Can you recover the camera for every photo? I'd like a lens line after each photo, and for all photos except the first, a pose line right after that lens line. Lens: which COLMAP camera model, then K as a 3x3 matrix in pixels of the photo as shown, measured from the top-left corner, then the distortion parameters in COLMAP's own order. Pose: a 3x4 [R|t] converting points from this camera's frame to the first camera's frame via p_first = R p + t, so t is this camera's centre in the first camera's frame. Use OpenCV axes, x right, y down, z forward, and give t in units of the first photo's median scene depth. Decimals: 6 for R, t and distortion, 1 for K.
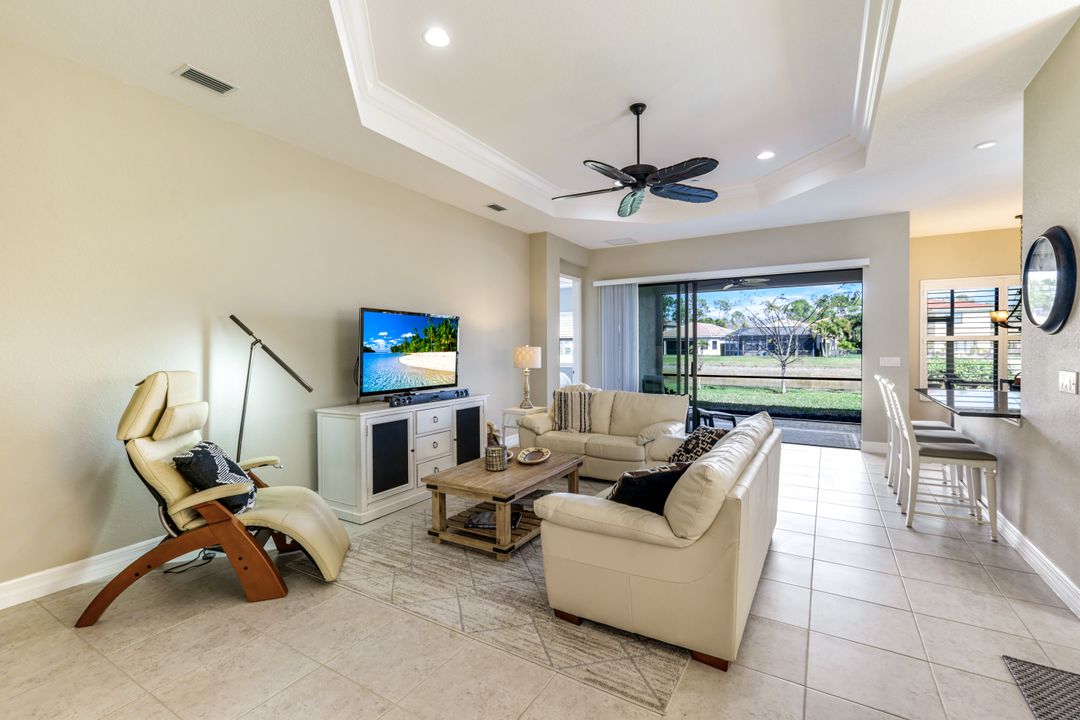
lens RADIAL K [[479.7, 0, 553.7], [0, 479.7, 348.8], [0, 0, 1]] dist [0.030686, 0.000088]
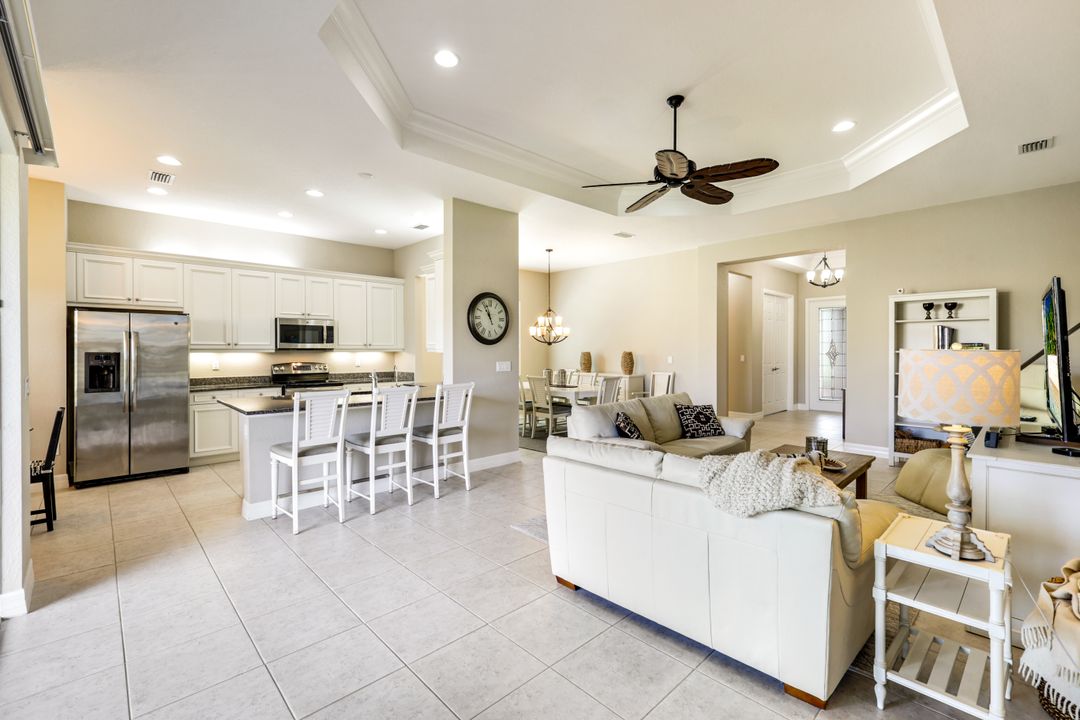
lens RADIAL K [[469.6, 0, 531.6], [0, 469.6, 353.1], [0, 0, 1]] dist [0.000699, -0.000232]
pose [[-0.954216, -0.000076, 0.299120, 0.152157], [0.002936, 0.999949, 0.009620, -0.007965], [-0.299106, 0.010058, -0.954167, 1.684120]]
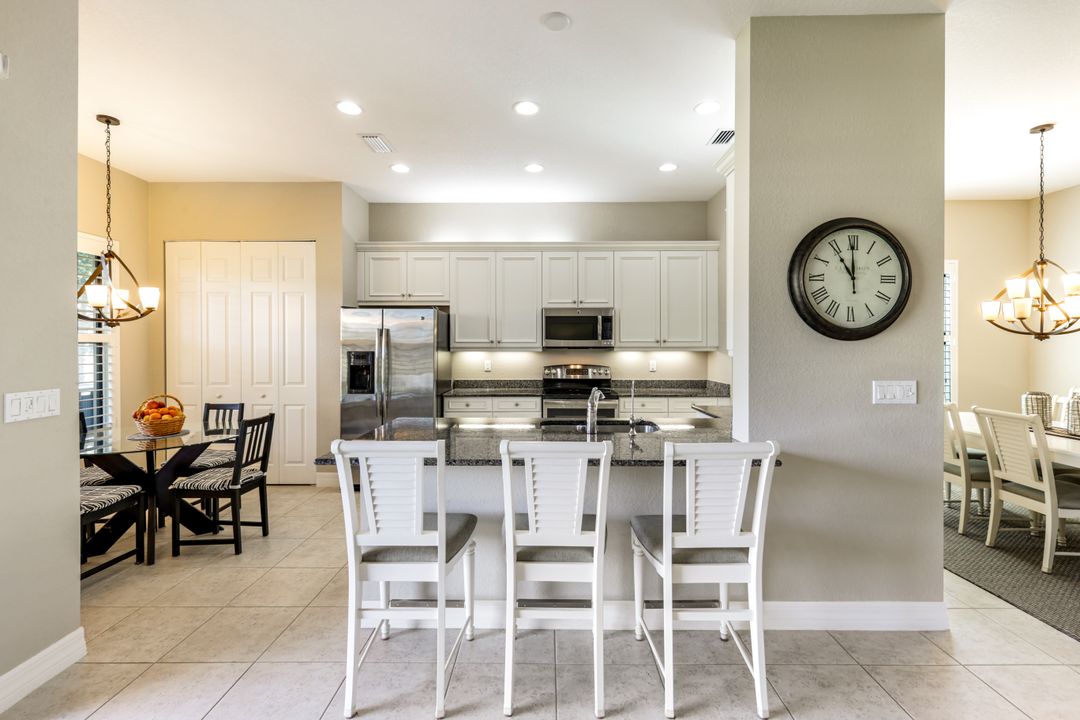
lens RADIAL K [[470.2, 0, 539.6], [0, 470.2, 349.1], [0, 0, 1]] dist [0.002044, 0.000329]
pose [[-0.487378, -0.004880, 0.873177, 0.326771], [0.003712, 0.999964, 0.007661, -0.013449], [-0.873183, 0.006975, -0.487343, 1.131655]]
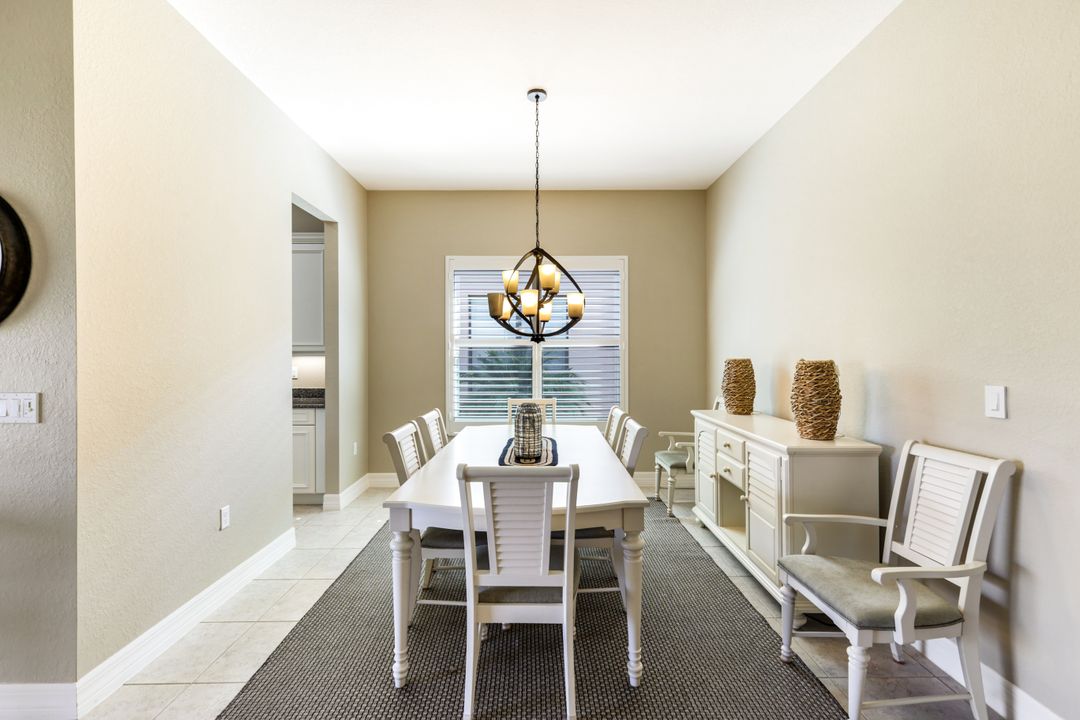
lens RADIAL K [[468.7, 0, 537.8], [0, 468.7, 353.6], [0, 0, 1]] dist [0.001226, 0.000148]
pose [[-0.496218, -0.000997, 0.868197, 0.040898], [0.004532, 0.999983, 0.003738, -0.006046], [-0.868186, 0.005790, -0.496205, 0.376511]]
